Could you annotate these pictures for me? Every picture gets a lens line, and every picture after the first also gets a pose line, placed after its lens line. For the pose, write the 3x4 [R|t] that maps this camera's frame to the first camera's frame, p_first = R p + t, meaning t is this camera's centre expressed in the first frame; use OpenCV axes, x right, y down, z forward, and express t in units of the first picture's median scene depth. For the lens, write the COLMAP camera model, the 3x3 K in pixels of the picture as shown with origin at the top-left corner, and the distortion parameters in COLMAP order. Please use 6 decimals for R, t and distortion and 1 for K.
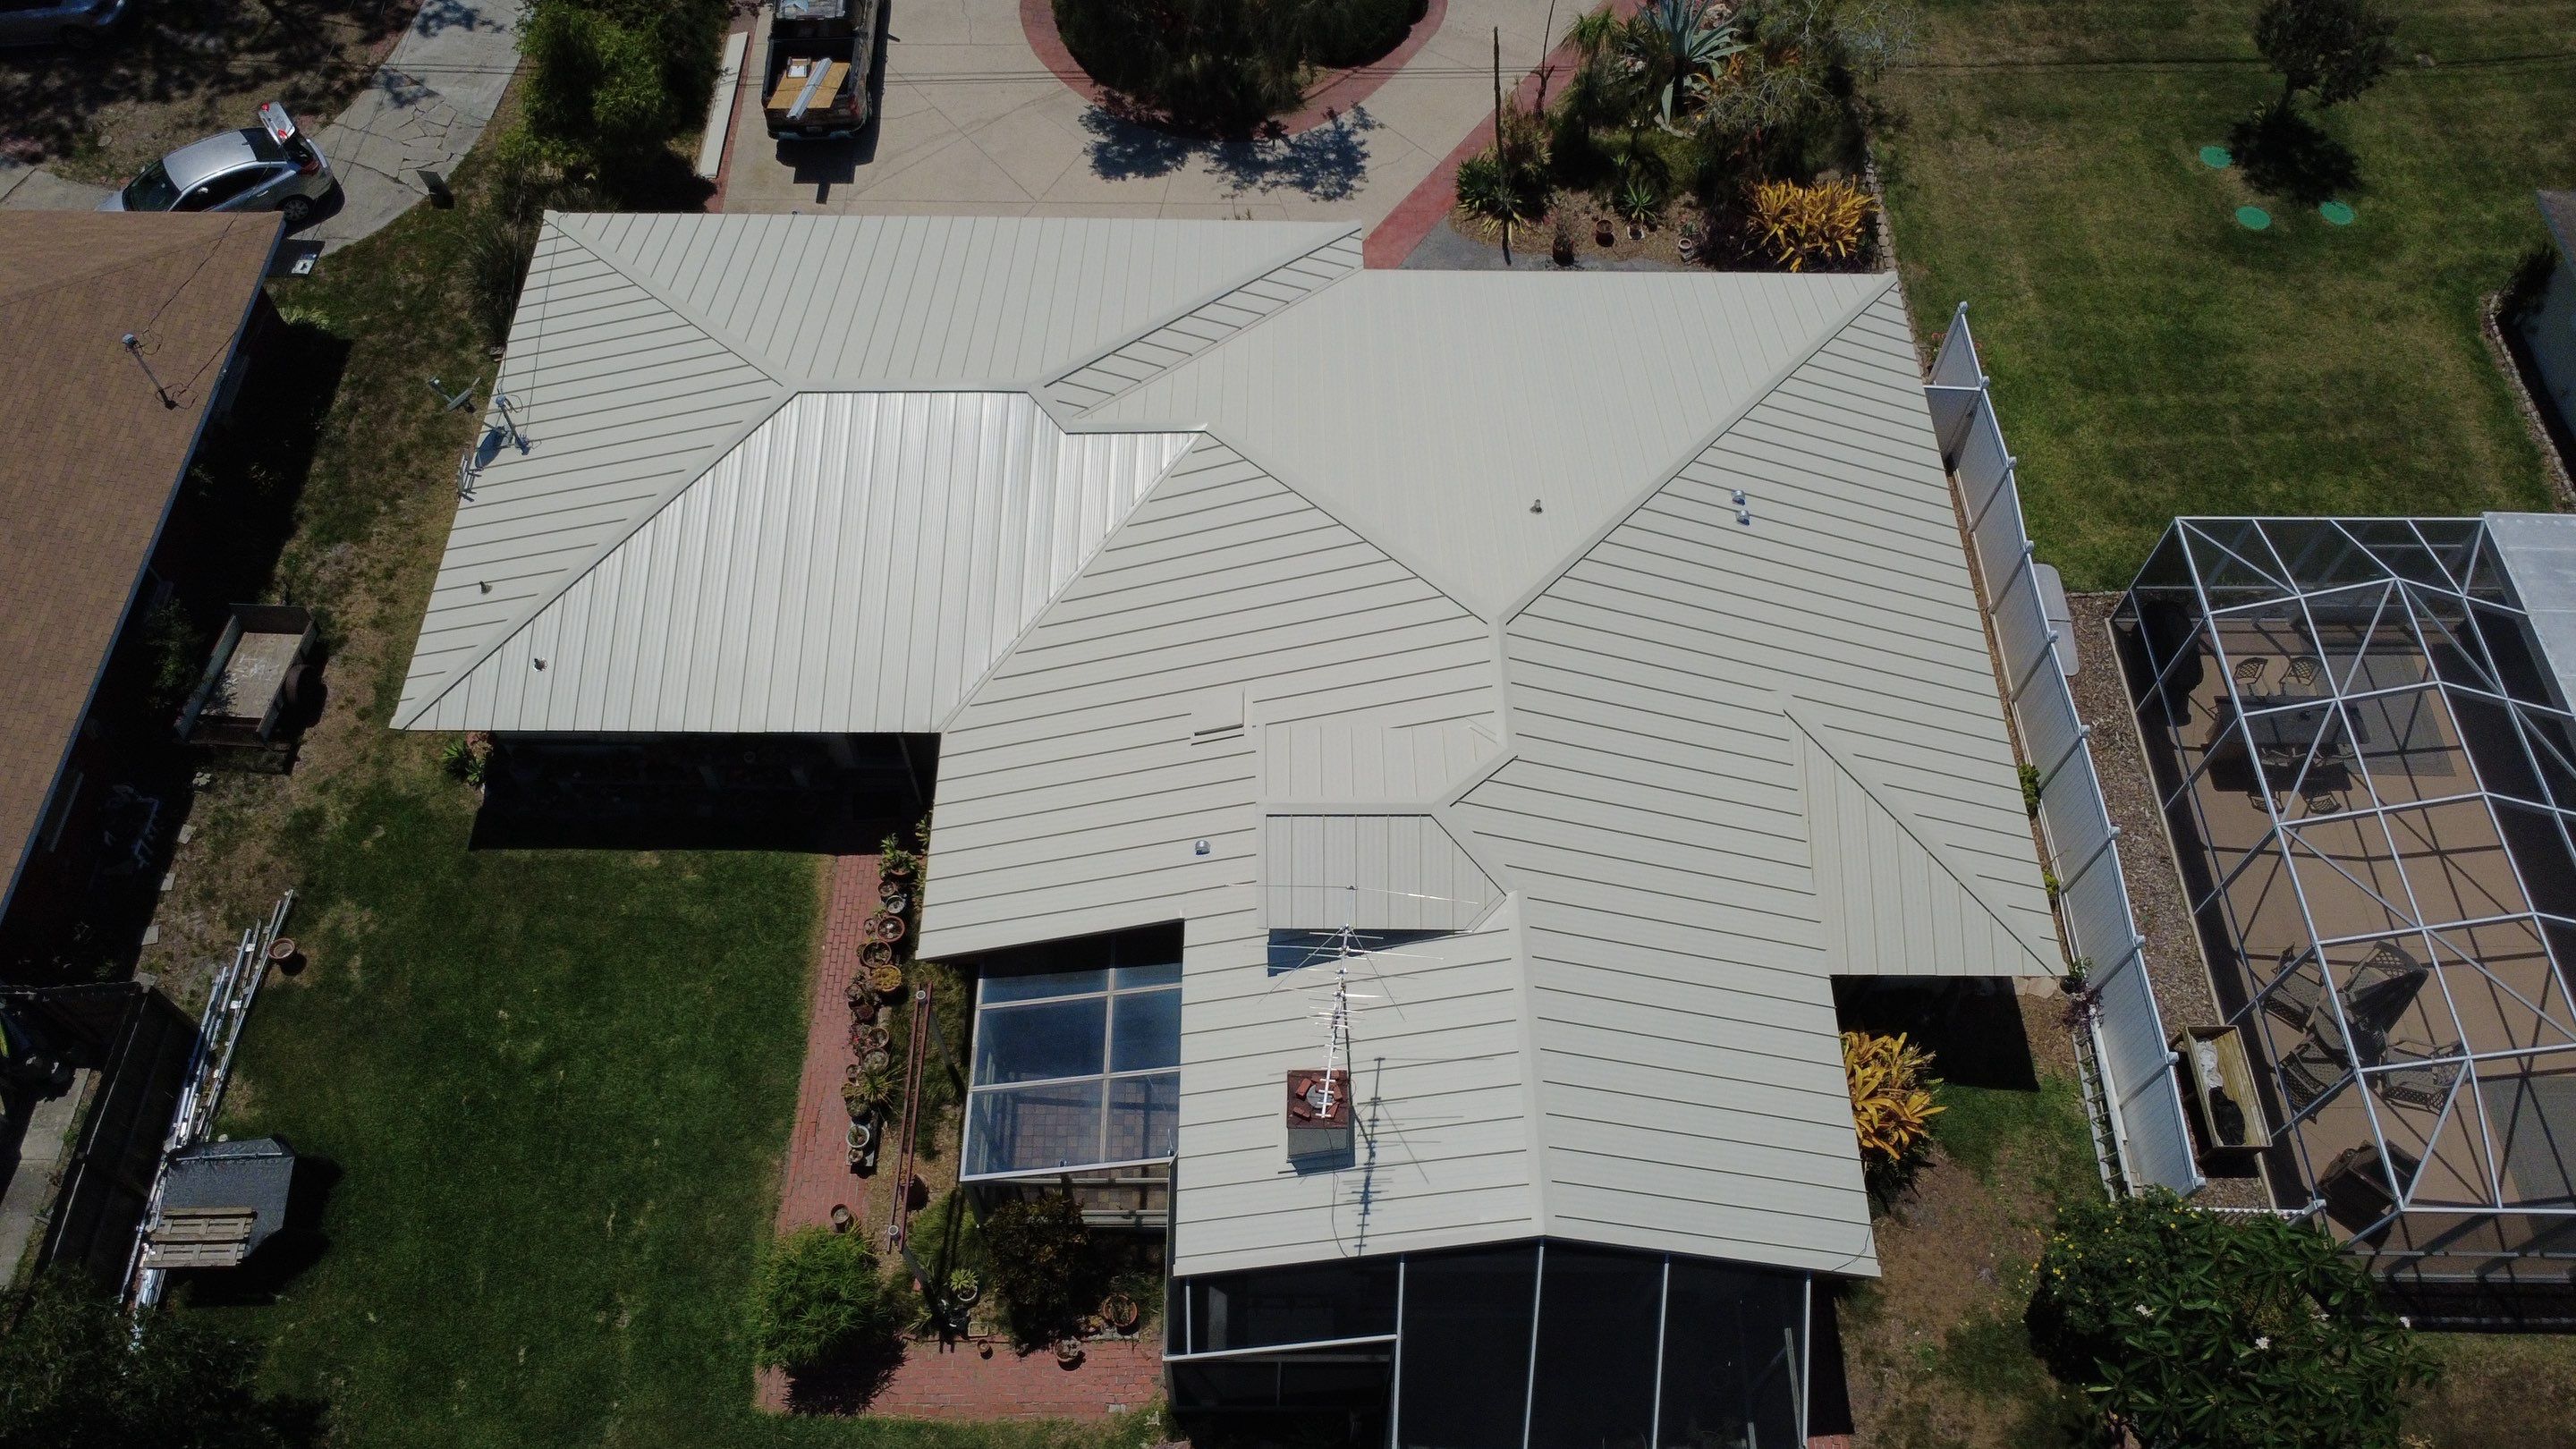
lens RADIAL K [[1870.9, 0, 1285.9], [0, 1870.9, 724.9], [0, 0, 1]] dist [0.004197, -0.000978]
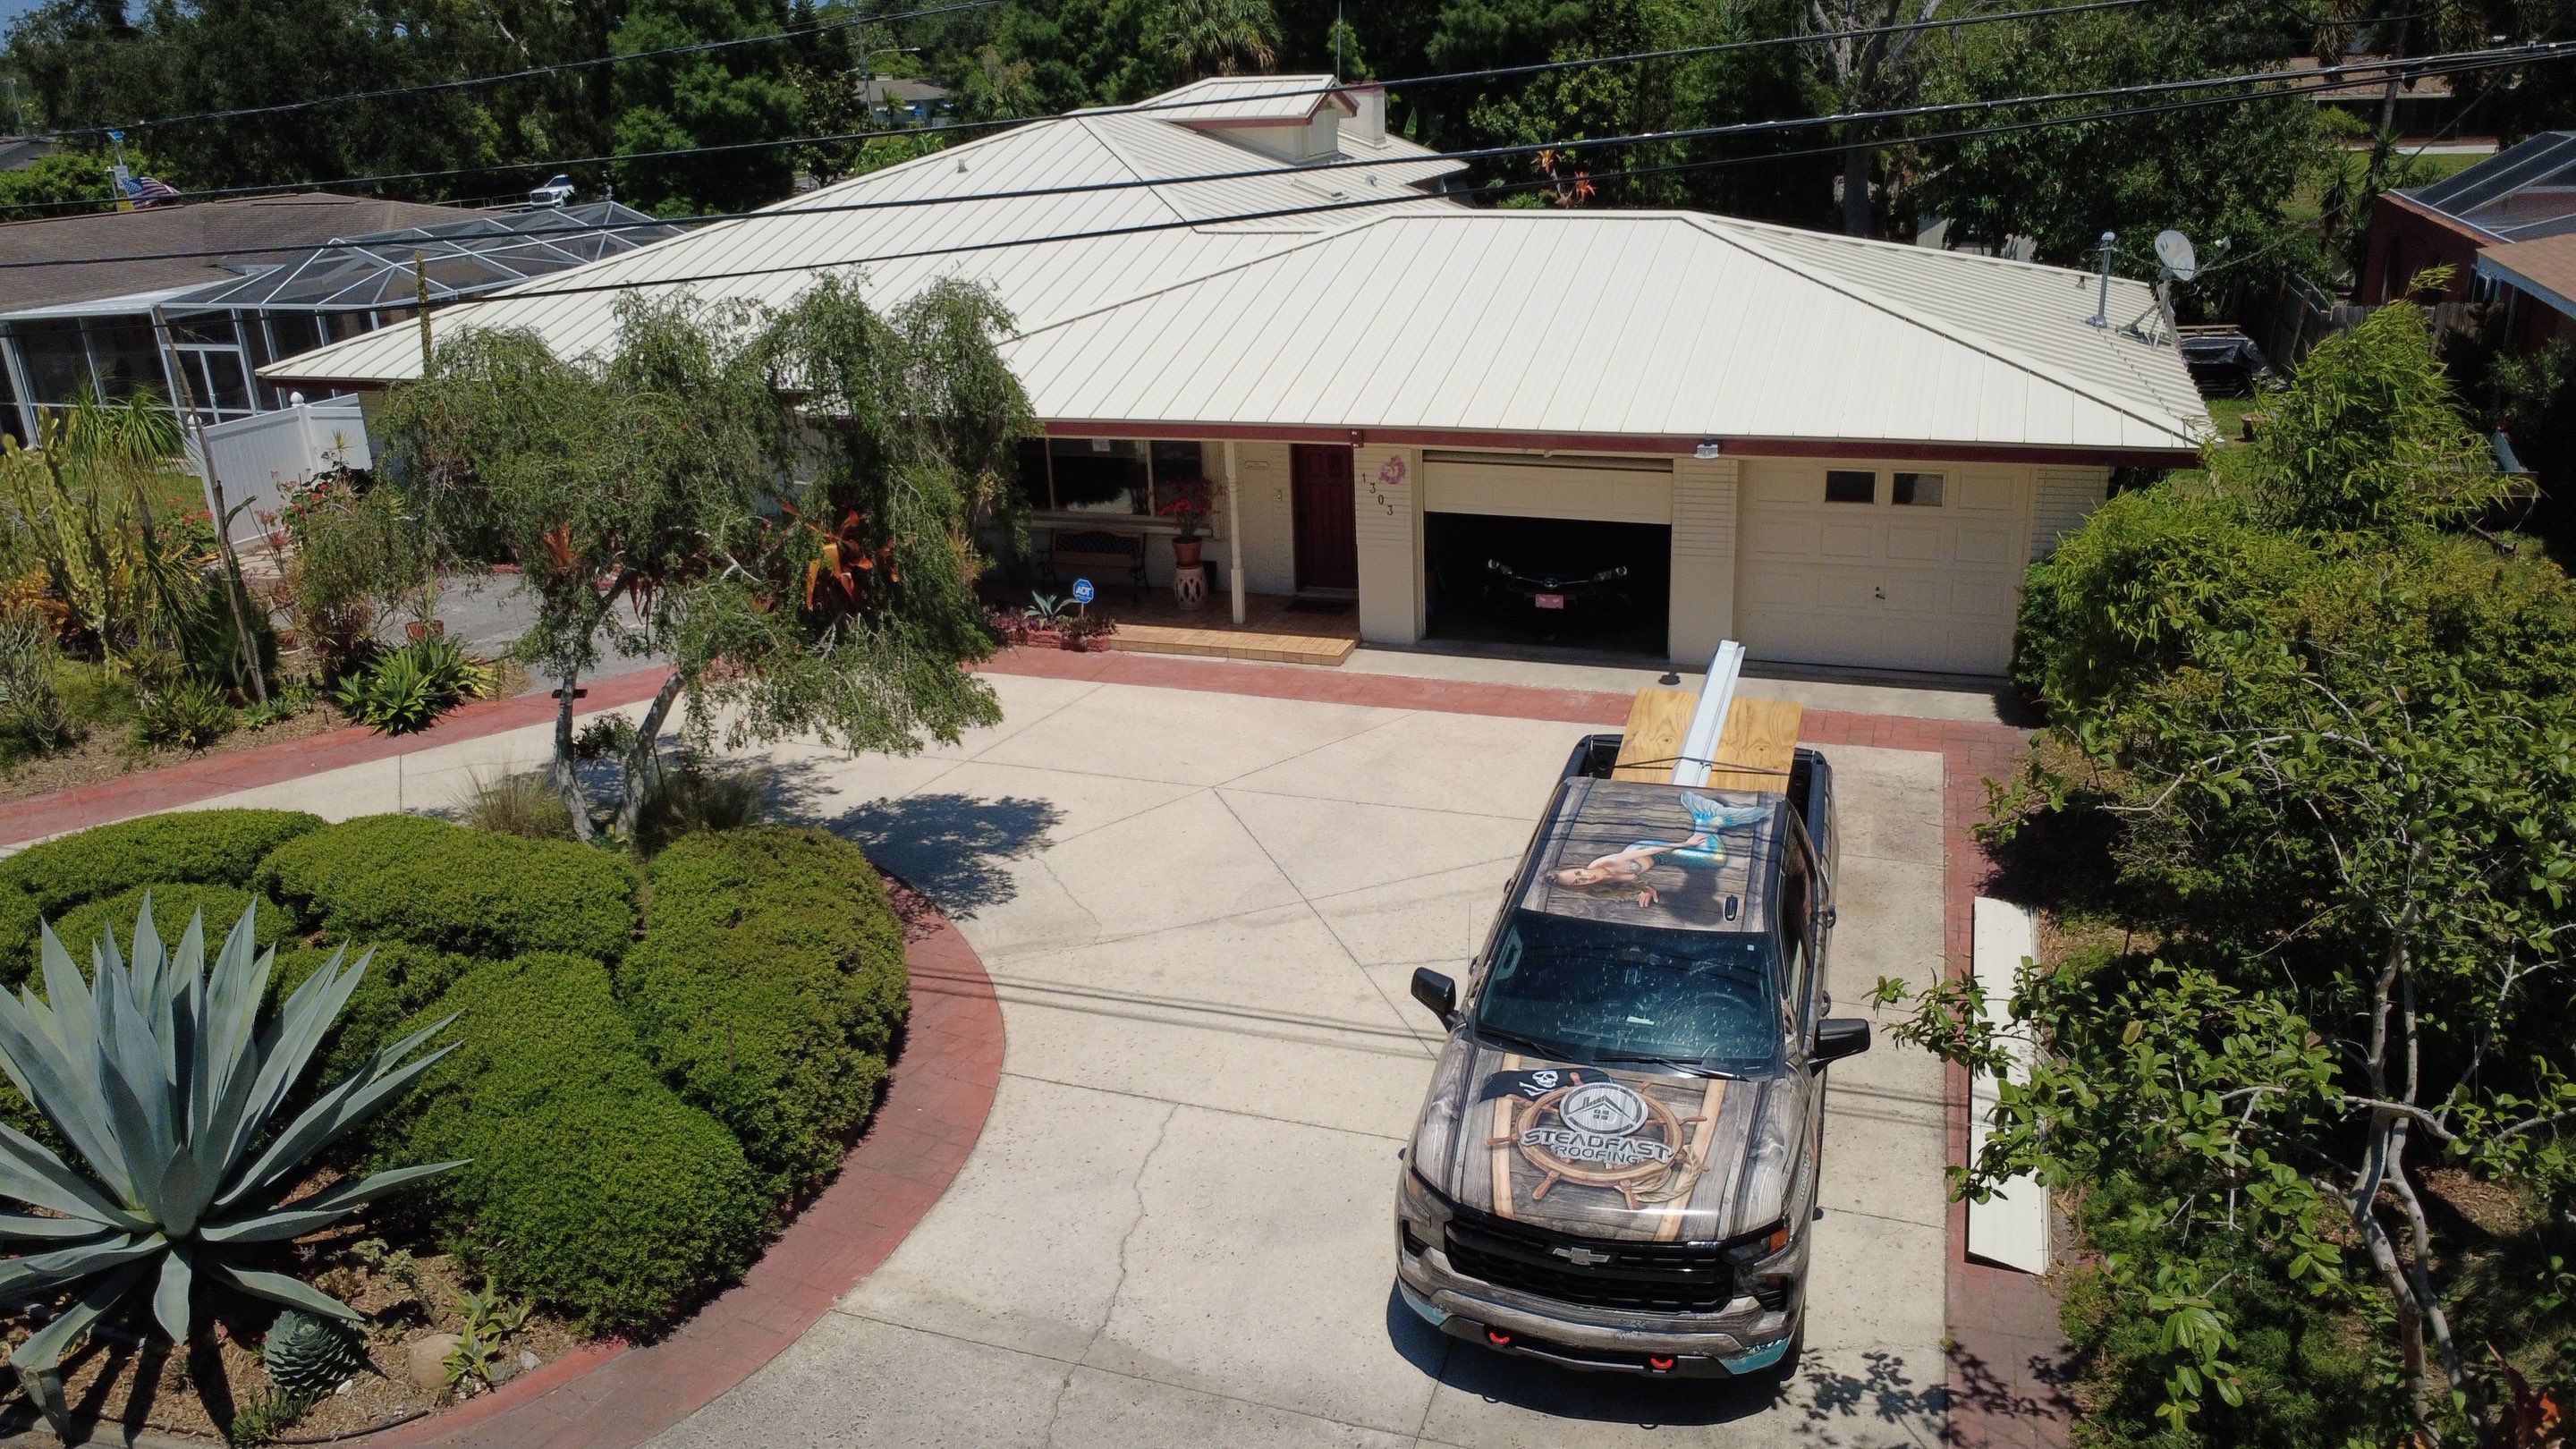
lens RADIAL K [[1870.9, 0, 1285.5], [0, 1870.9, 726.9], [0, 0, 1]] dist [0.004197, -0.000978]
pose [[-0.938363, -0.092983, 0.332910, -0.366338], [0.306271, 0.222798, 0.925505, -0.852353], [-0.160228, 0.970420, -0.180587, 1.307767]]
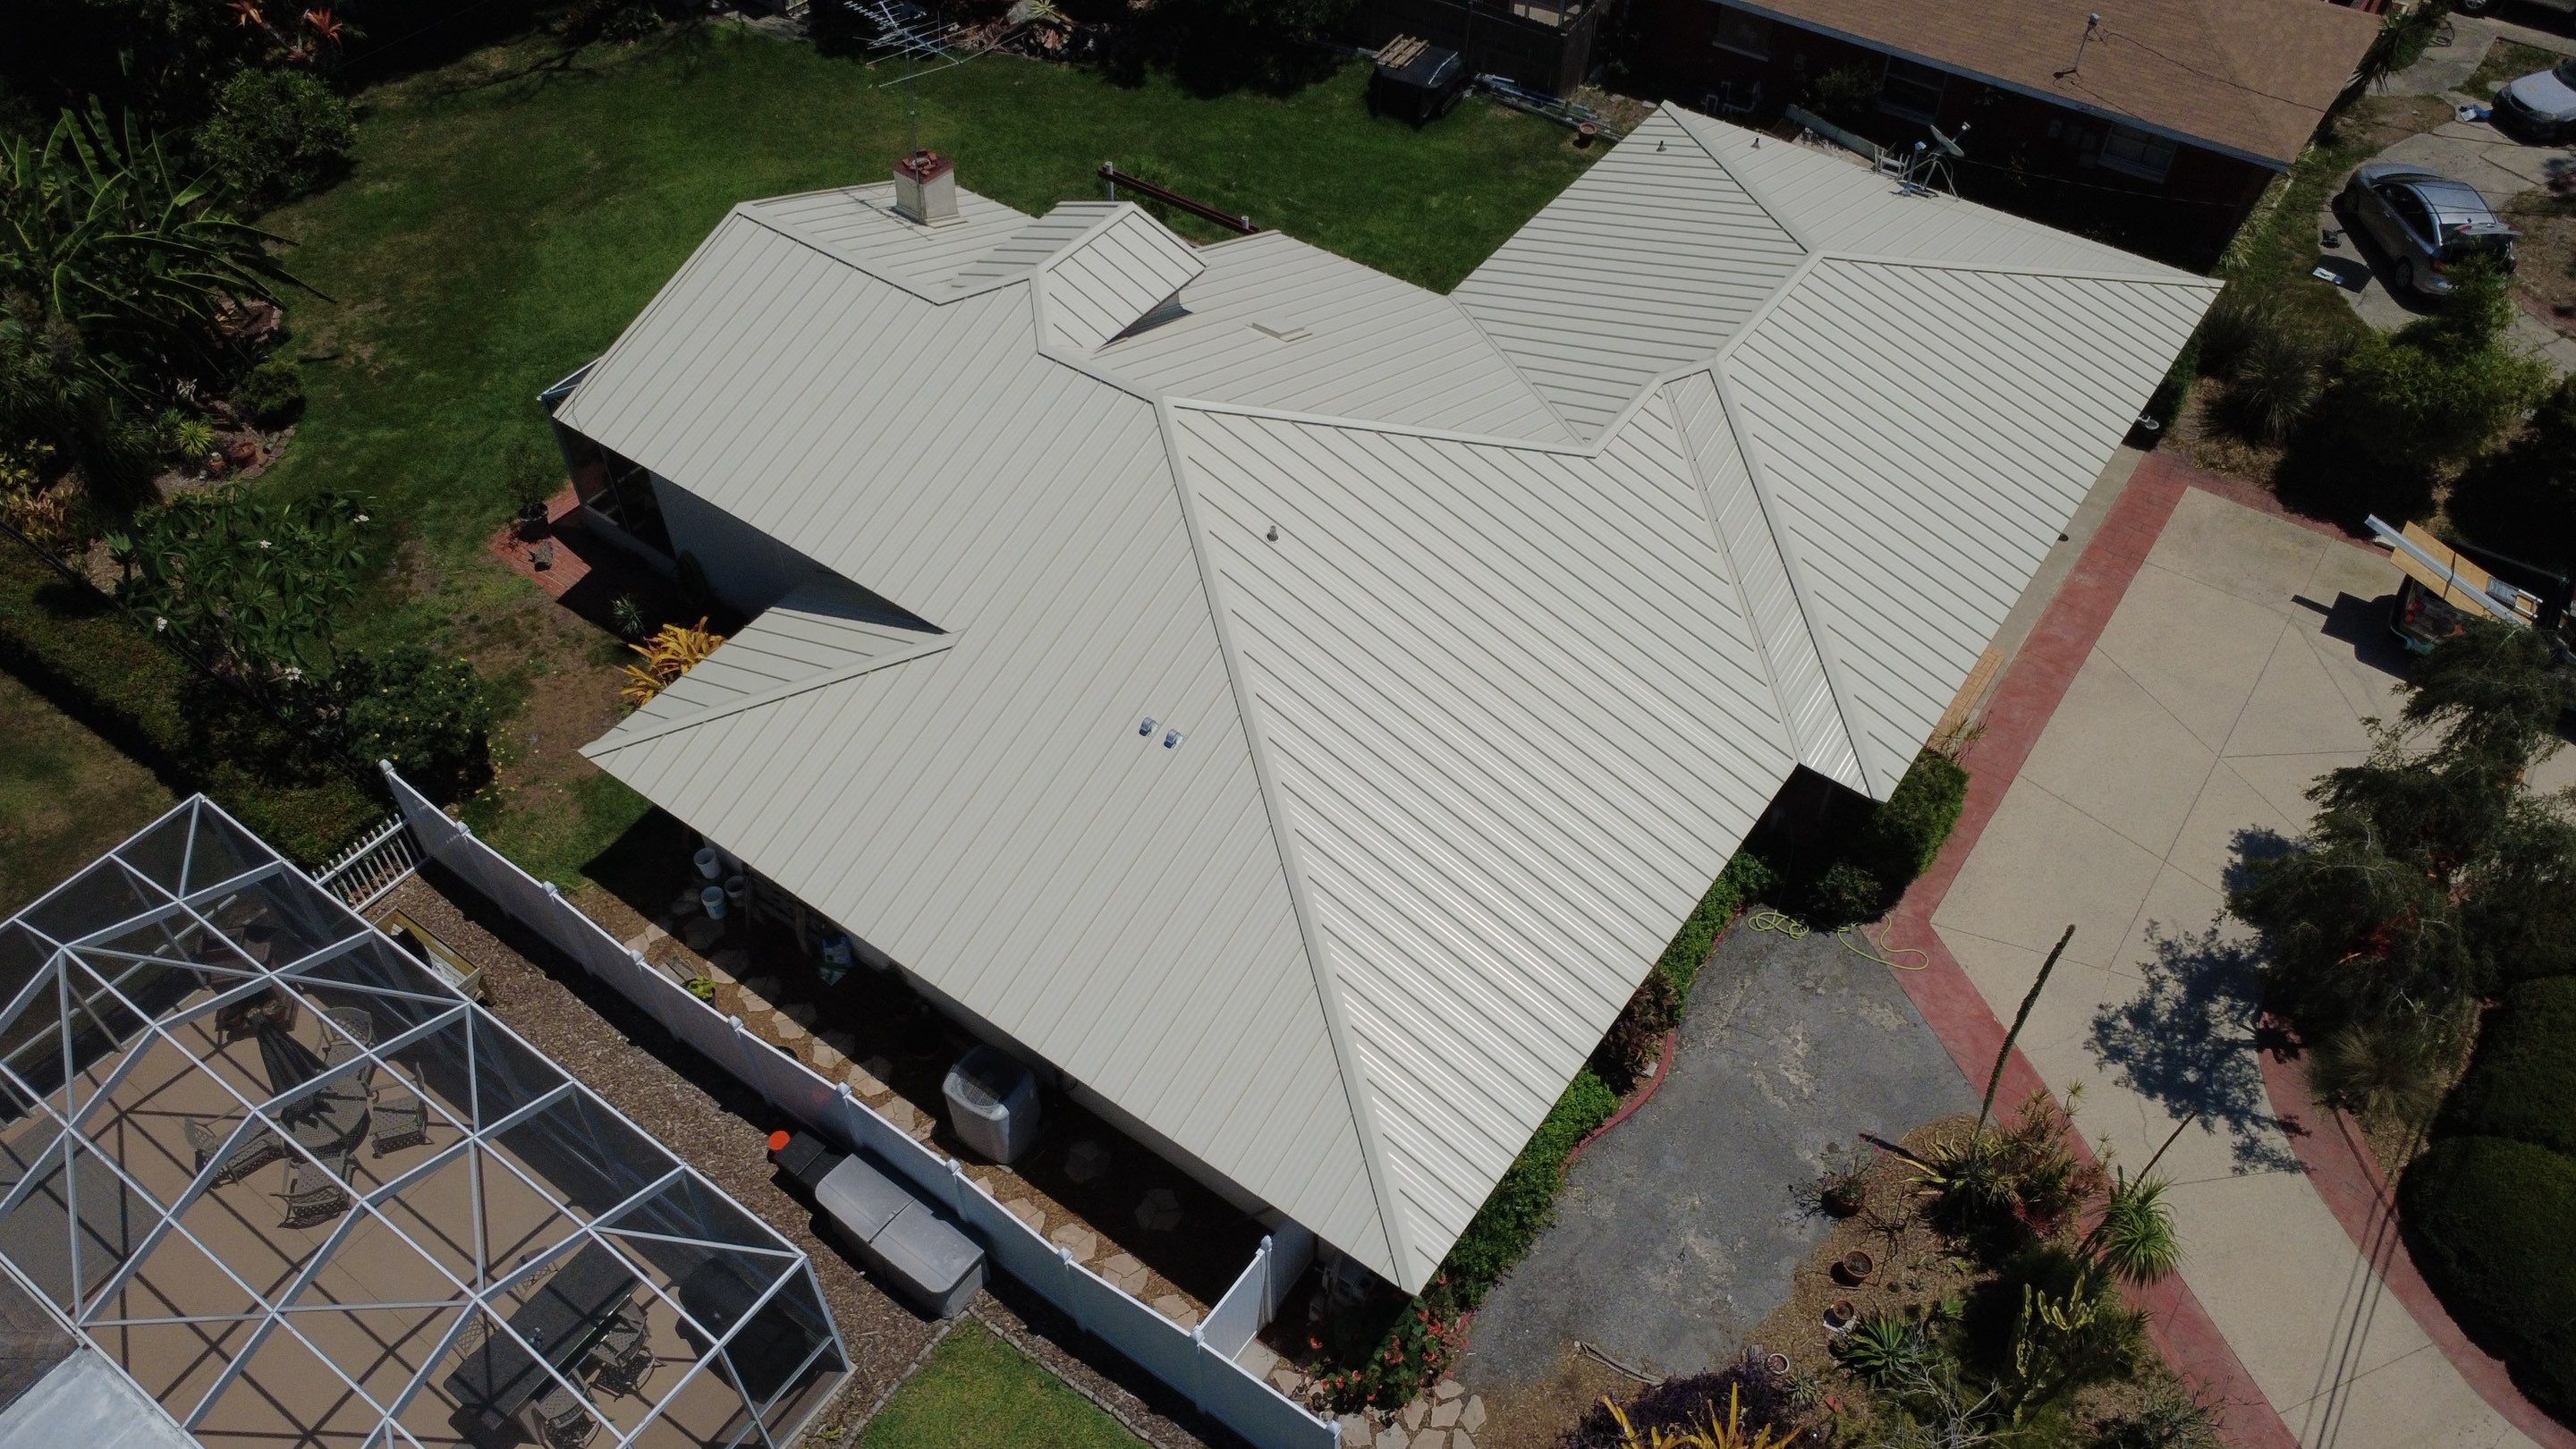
lens RADIAL K [[1870.9, 0, 1279.0], [0, 1870.9, 718.7], [0, 0, 1]] dist [0.004197, -0.000978]
pose [[-0.587285, 0.583135, -0.561294, 0.628315], [-0.684447, 0.012338, 0.728959, -0.705098], [0.432007, 0.812282, 0.391878, 0.642282]]
